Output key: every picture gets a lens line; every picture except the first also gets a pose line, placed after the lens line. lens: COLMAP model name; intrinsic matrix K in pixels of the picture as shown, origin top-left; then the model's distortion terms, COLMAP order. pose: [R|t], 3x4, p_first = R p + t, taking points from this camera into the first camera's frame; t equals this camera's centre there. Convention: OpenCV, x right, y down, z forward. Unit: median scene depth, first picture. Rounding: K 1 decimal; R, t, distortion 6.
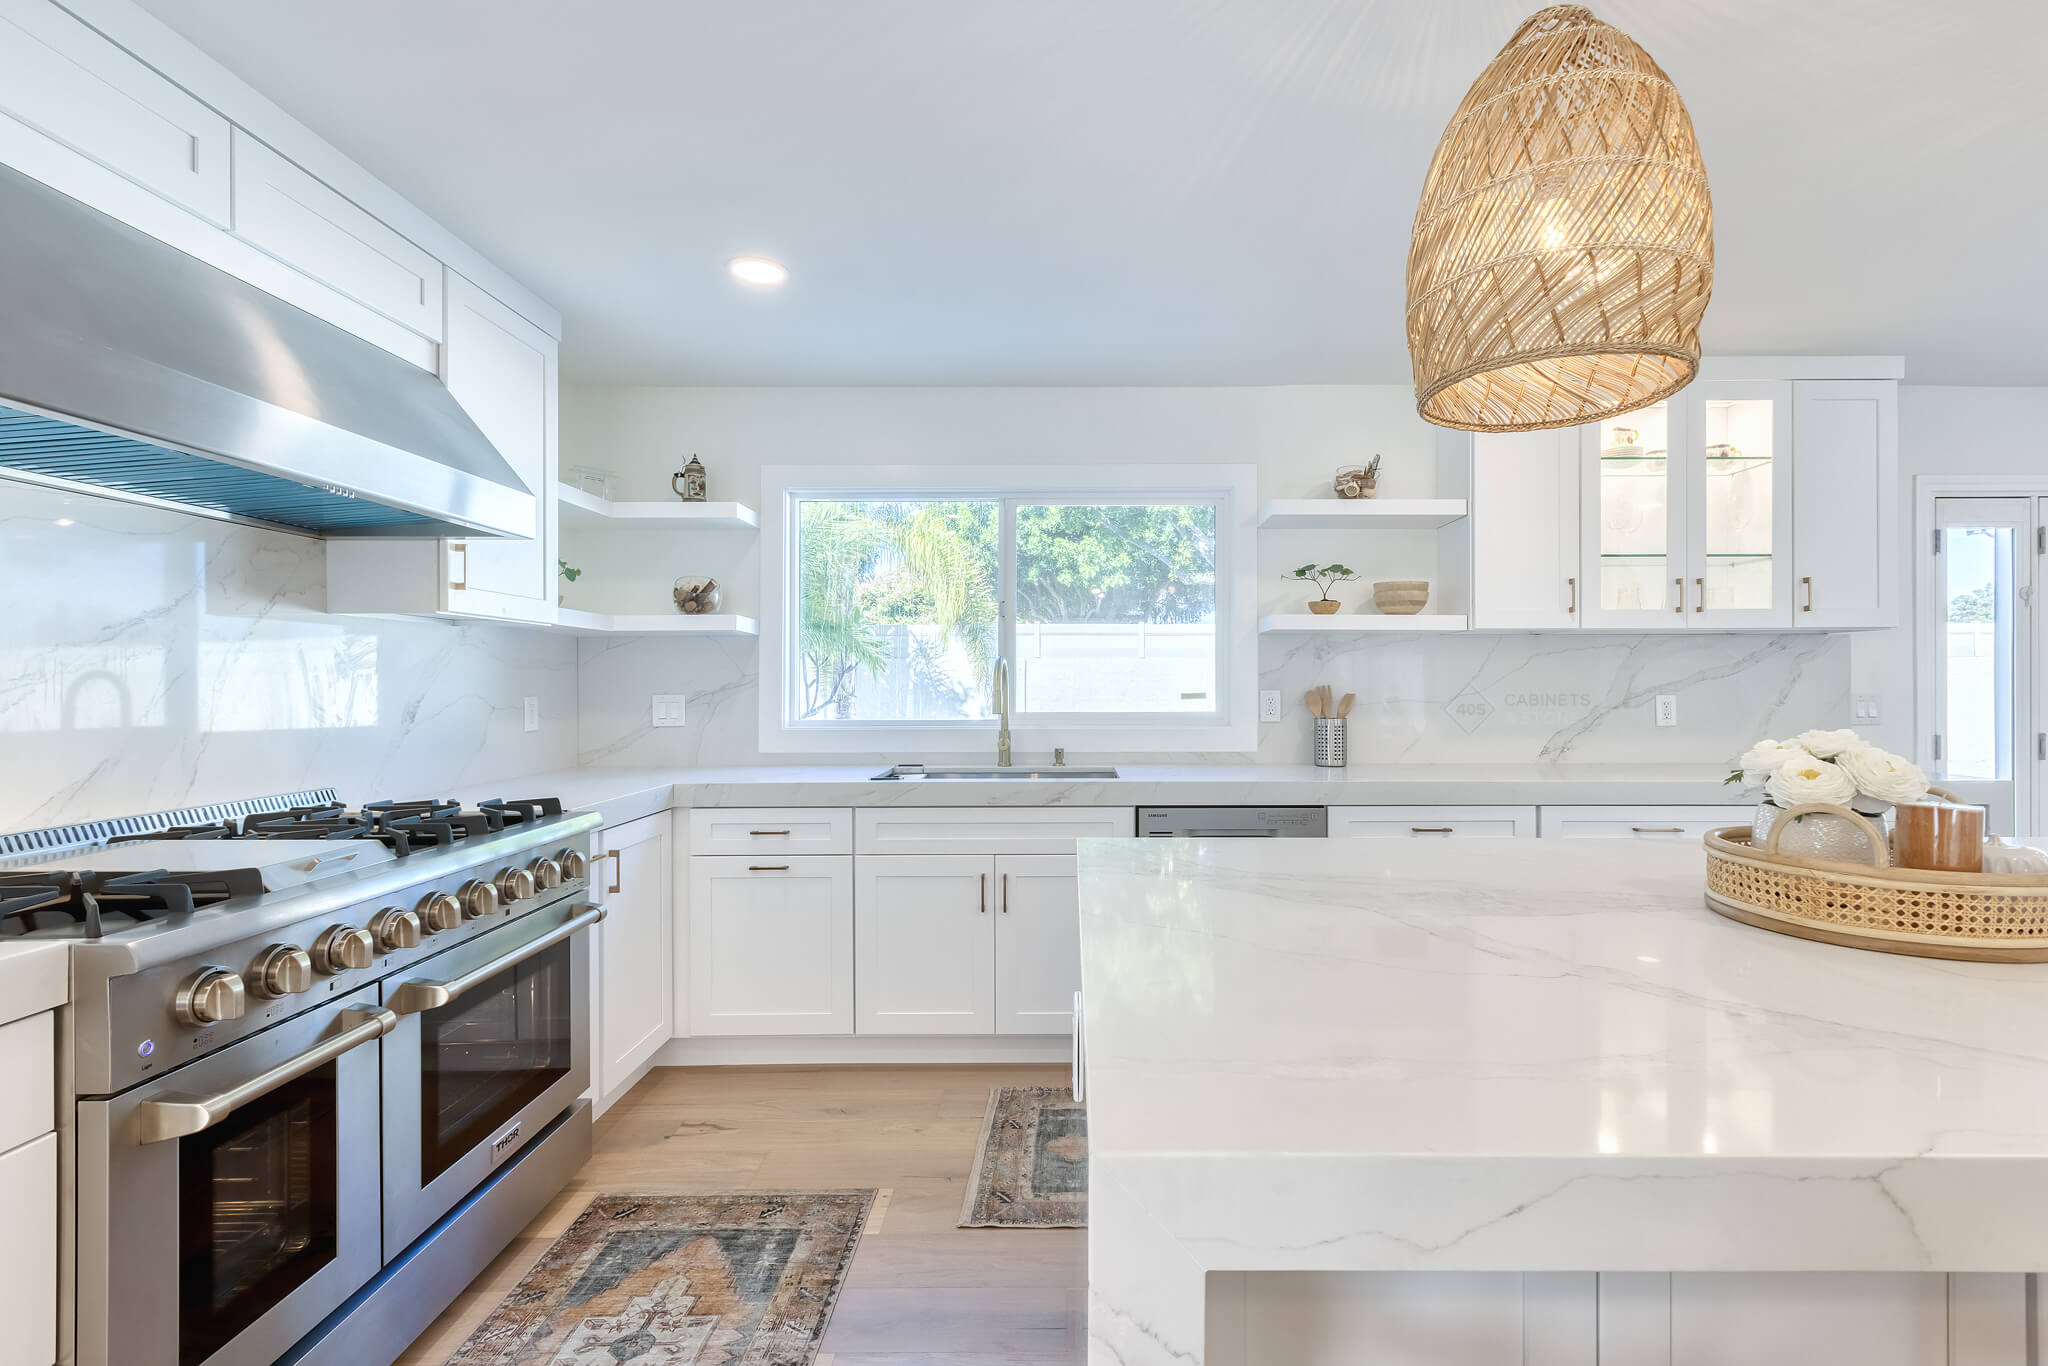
lens RADIAL K [[928.9, 0, 1061.8], [0, 928.9, 676.4], [0, 0, 1]] dist [0.000036, 0.000339]
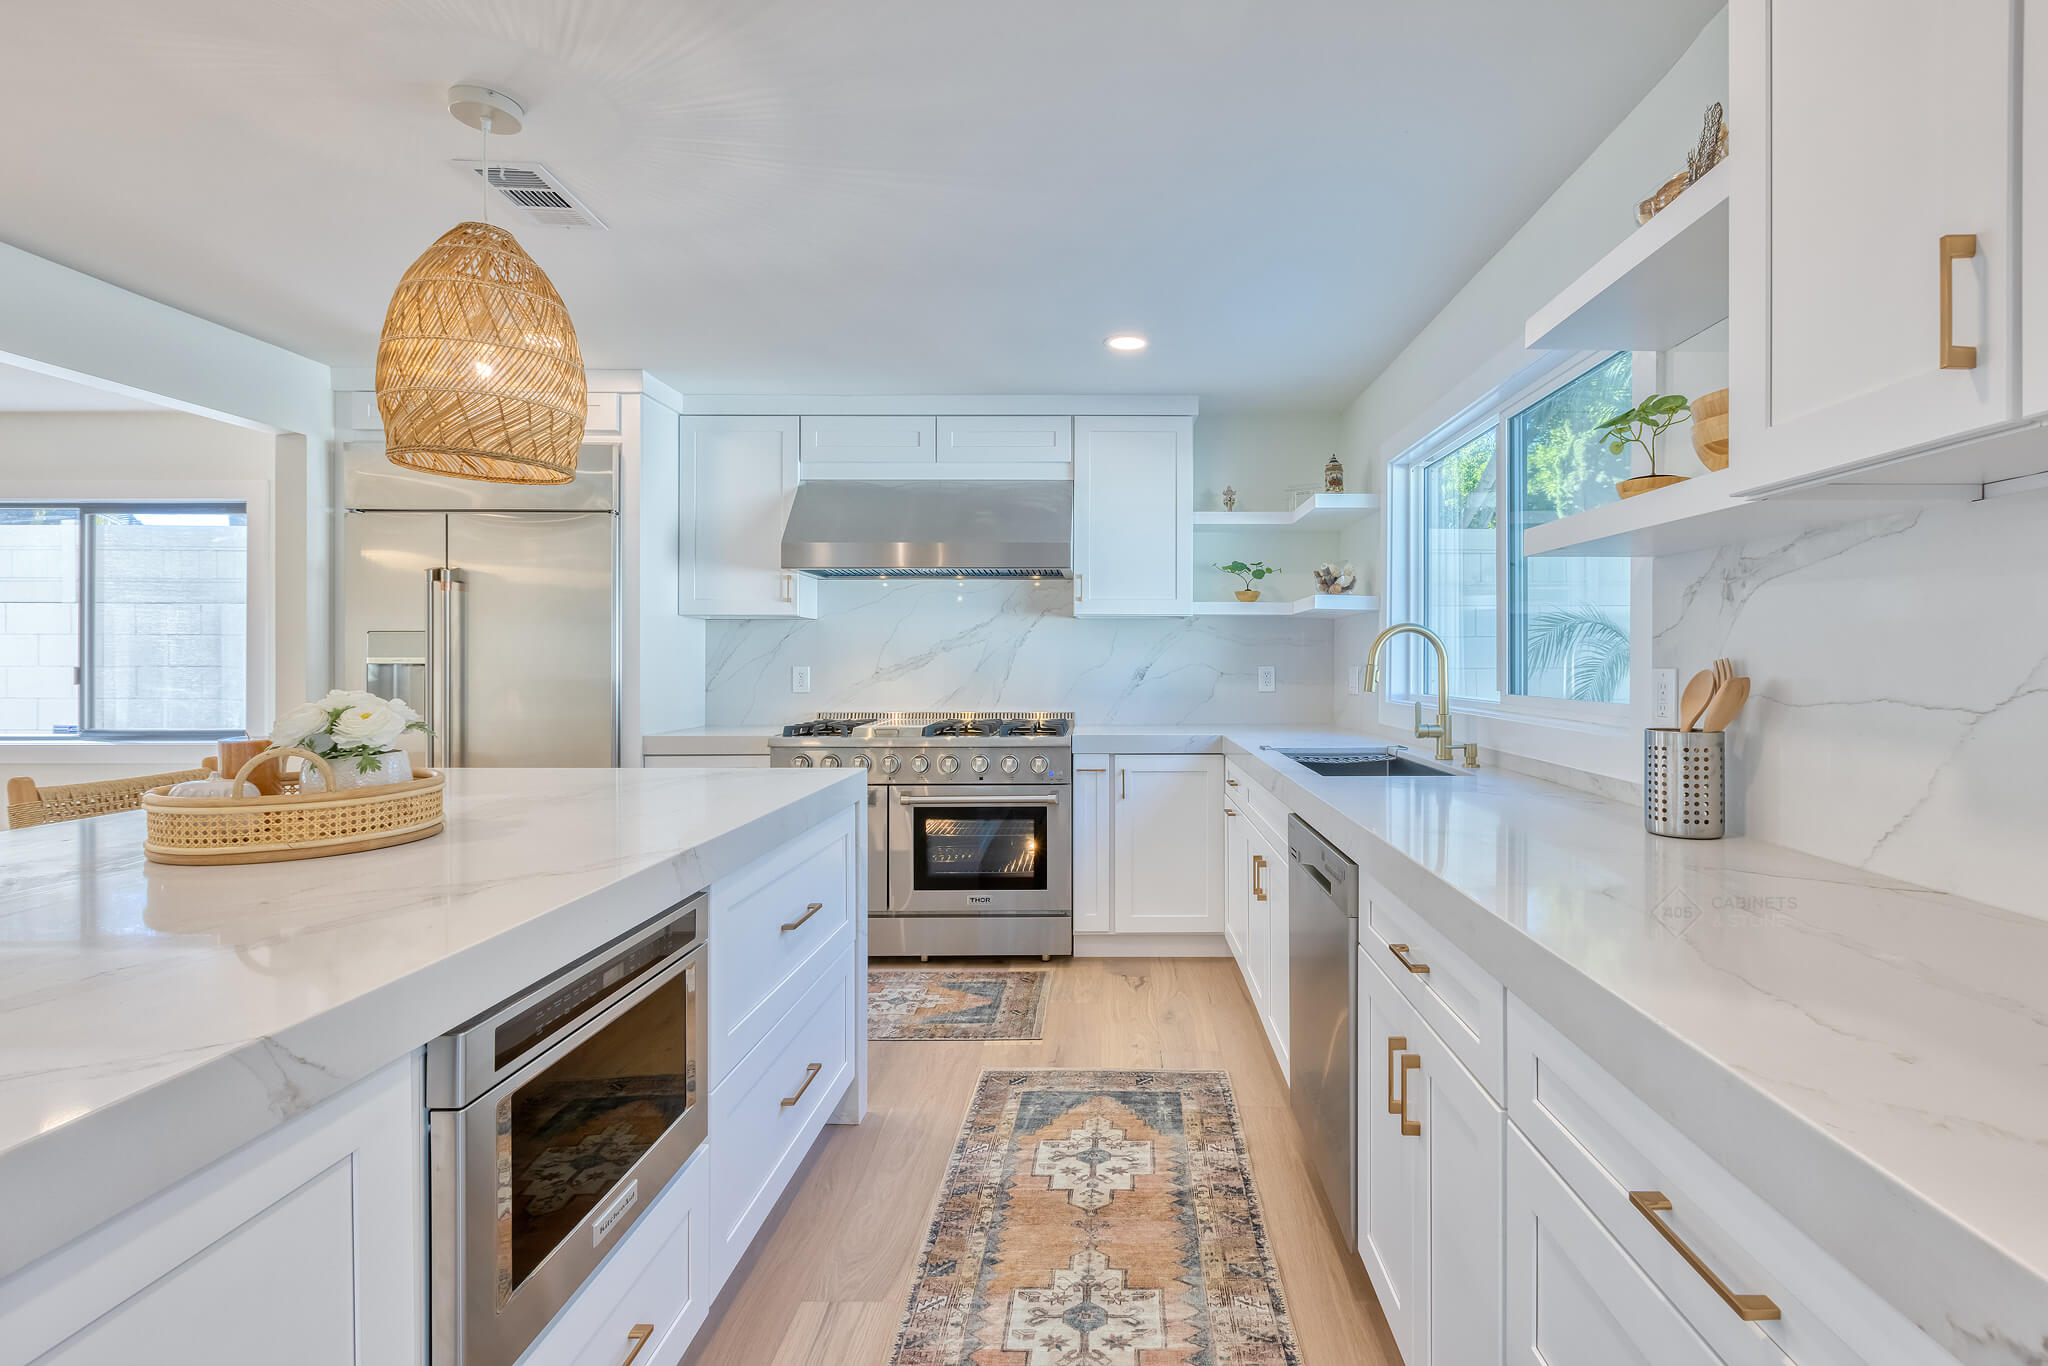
lens RADIAL K [[951.4, 0, 1113.7], [0, 951.4, 658.6], [0, 0, 1]] dist [0.002796, 0.000276]
pose [[0.007631, -0.000367, -0.999971, 0.902007], [0.004482, 0.999990, -0.000333, 0.010474], [0.999961, -0.004479, 0.007633, 0.854765]]
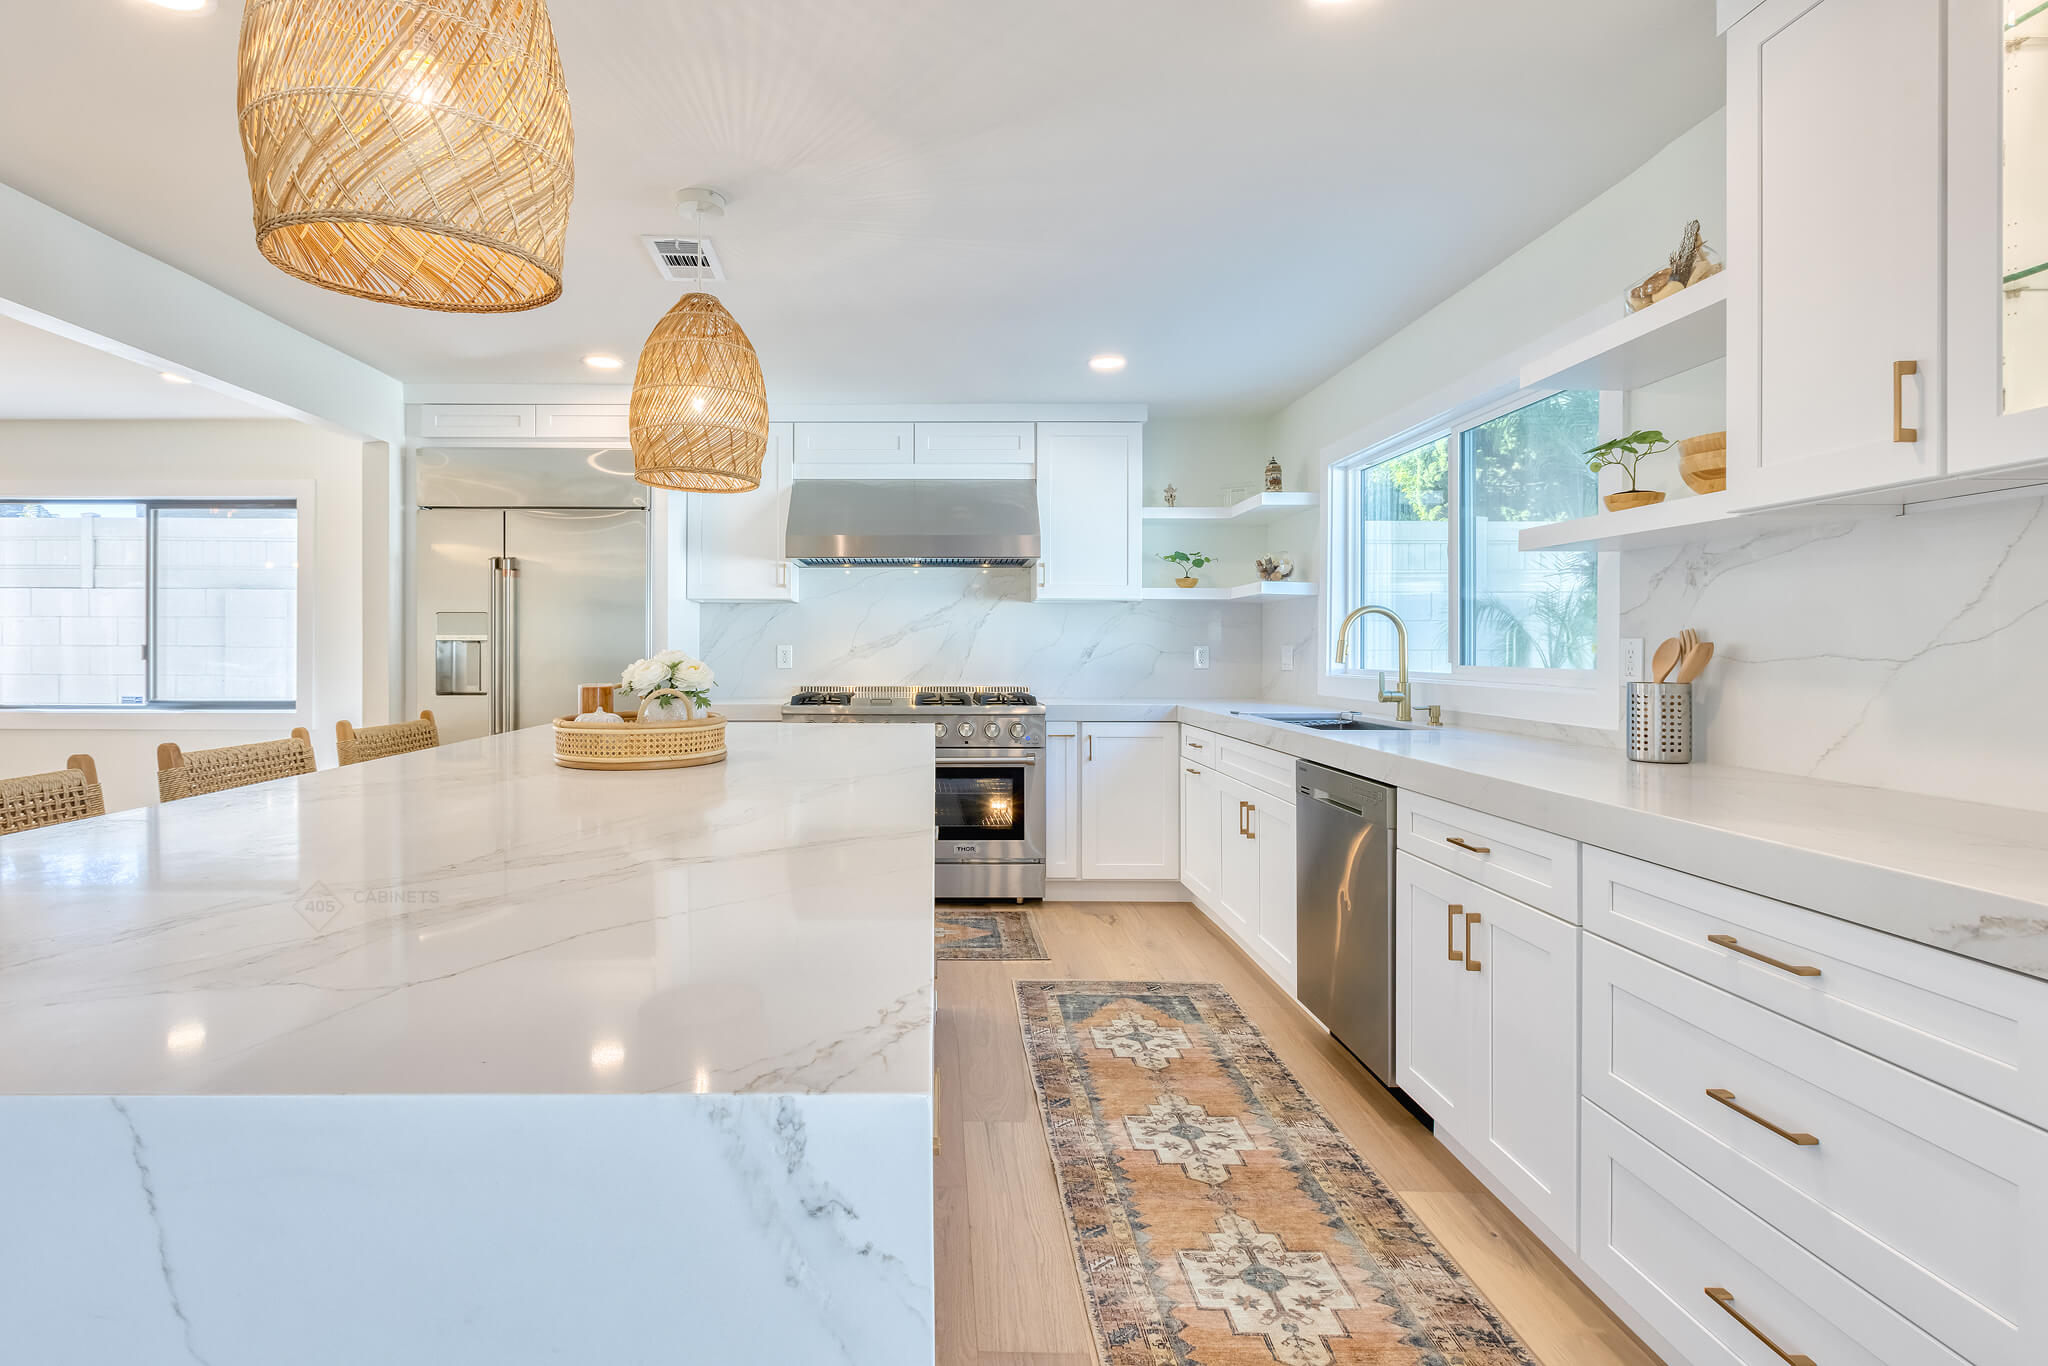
lens RADIAL K [[960.3, 0, 926.0], [0, 960.3, 648.7], [0, 0, 1]] dist [0.002267, -0.000777]
pose [[-0.005369, 0.001868, -0.999984, 1.096887], [0.002894, 0.999994, 0.001852, 0.024182], [0.999981, -0.002884, -0.005374, 0.627443]]
